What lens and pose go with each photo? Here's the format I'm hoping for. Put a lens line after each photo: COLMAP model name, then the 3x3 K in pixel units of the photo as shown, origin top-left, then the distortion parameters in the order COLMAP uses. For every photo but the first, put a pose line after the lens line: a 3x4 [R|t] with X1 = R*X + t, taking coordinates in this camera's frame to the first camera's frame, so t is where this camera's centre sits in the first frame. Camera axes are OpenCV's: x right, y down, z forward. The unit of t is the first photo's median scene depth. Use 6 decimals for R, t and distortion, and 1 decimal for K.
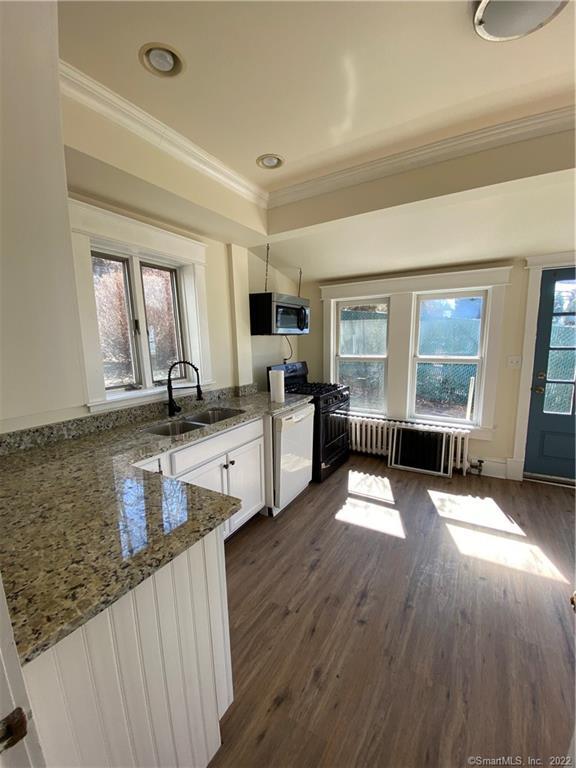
lens RADIAL K [[308.9, 0, 287.7], [0, 308.9, 385.5], [0, 0, 1]] dist [0.025691, -0.022630]
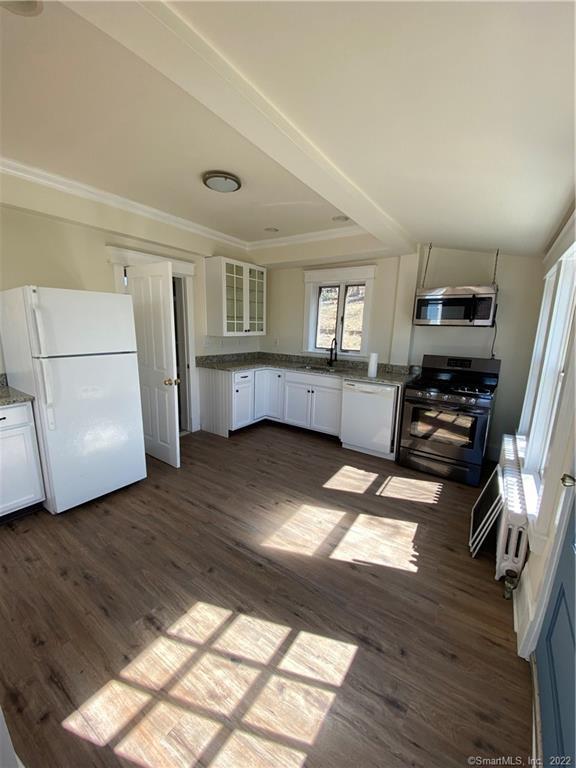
lens RADIAL K [[308.9, 0, 287.7], [0, 308.9, 385.5], [0, 0, 1]] dist [0.025691, -0.022630]
pose [[-0.063487, 0.210223, -0.975590, 1.240465], [-0.171685, 0.960687, 0.218184, -0.130577], [0.983104, 0.181346, -0.024899, 0.656370]]
